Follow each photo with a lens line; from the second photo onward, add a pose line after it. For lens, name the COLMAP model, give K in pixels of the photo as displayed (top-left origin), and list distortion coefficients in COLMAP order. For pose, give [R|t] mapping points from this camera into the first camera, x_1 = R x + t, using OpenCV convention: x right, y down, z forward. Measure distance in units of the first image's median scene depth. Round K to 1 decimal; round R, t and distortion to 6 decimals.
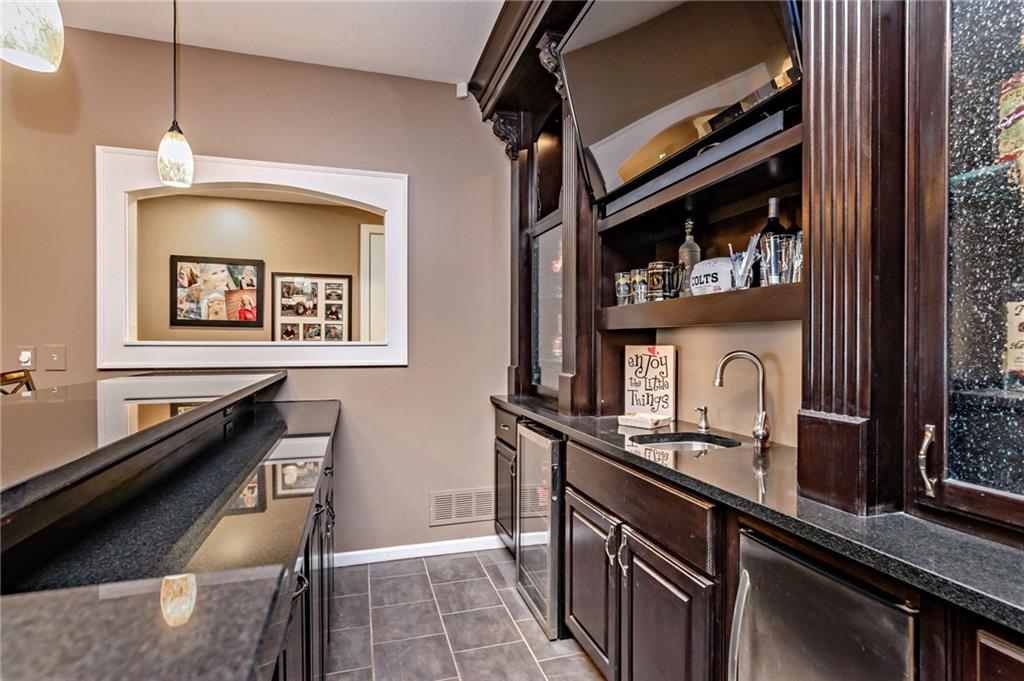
lens RADIAL K [[526.8, 0, 512.6], [0, 526.8, 341.6], [0, 0, 1]] dist [-0.006844, 0.002454]
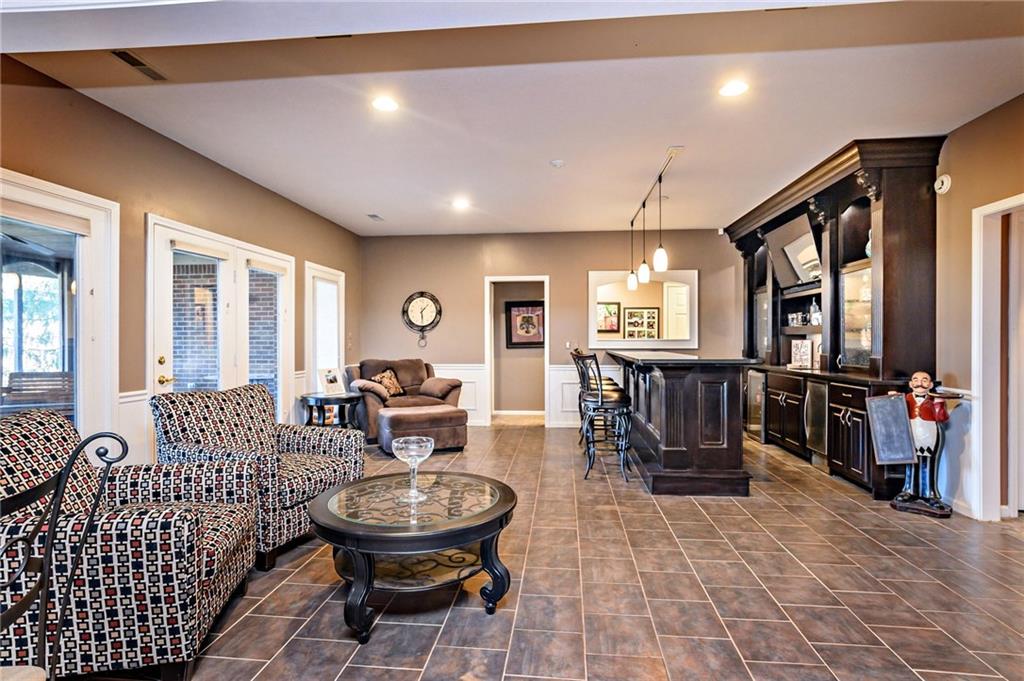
lens RADIAL K [[526.8, 0, 517.8], [0, 526.8, 342.6], [0, 0, 1]] dist [-0.006844, 0.002454]
pose [[0.933094, 0.004599, -0.359603, -0.099083], [-0.003614, 0.999988, 0.003411, 0.011847], [0.359614, -0.001884, 0.933099, -1.538417]]
